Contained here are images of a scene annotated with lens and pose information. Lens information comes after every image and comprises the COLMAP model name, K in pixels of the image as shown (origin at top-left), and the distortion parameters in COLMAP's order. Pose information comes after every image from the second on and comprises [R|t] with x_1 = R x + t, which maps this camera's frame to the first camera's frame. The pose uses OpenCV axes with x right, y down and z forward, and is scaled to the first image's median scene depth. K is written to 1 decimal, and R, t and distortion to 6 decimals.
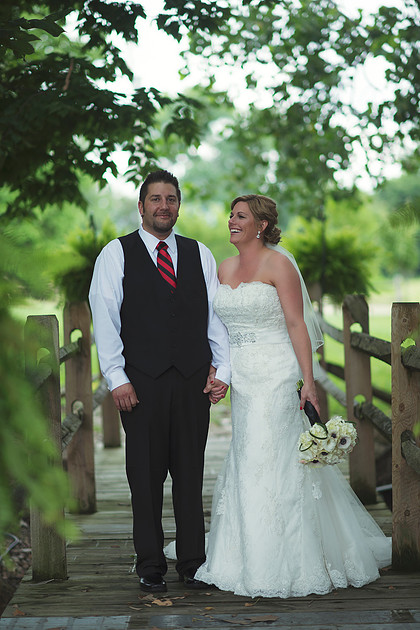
lens RADIAL K [[1437.2, 0, 210.0], [0, 1437.2, 315.0], [0, 0, 1]] dist [0.046556, -0.190888]
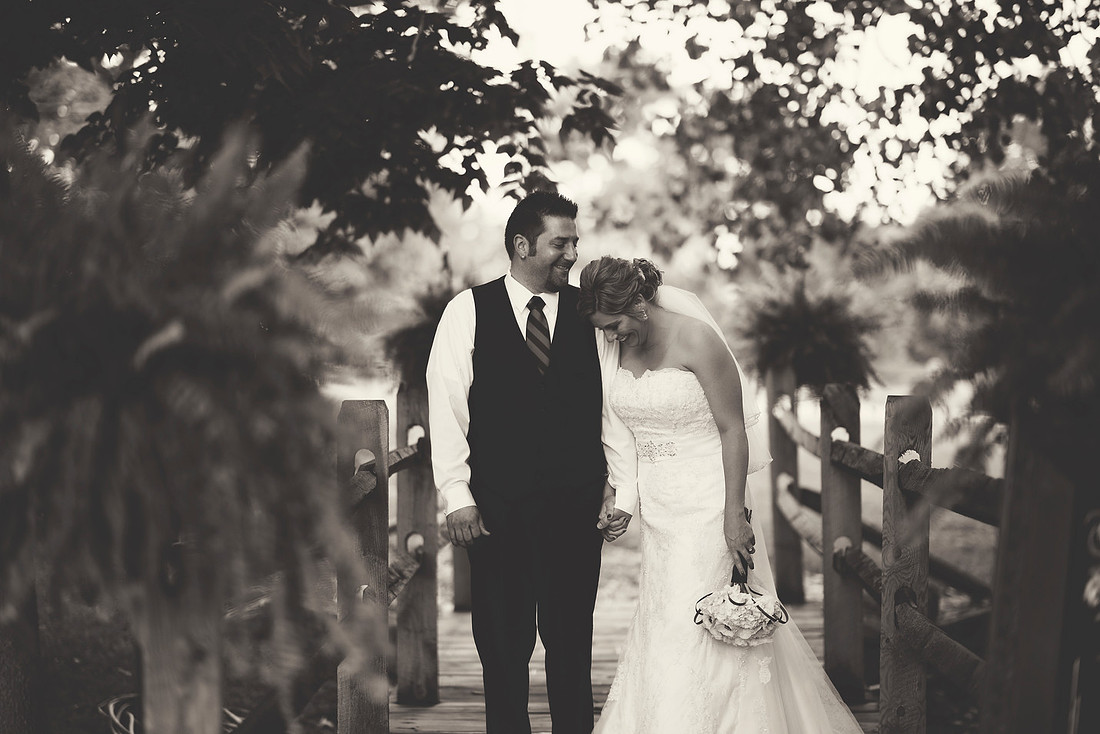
lens RADIAL K [[2675.1, 0, 548.7], [0, 2675.1, 422.5], [0, 0, 1]] dist [0.489604, 0.138117]
pose [[0.998083, 0.031459, -0.053289, 0.031823], [-0.031353, 0.999504, 0.002838, 0.003165], [0.053351, -0.001162, 0.998575, -0.216763]]
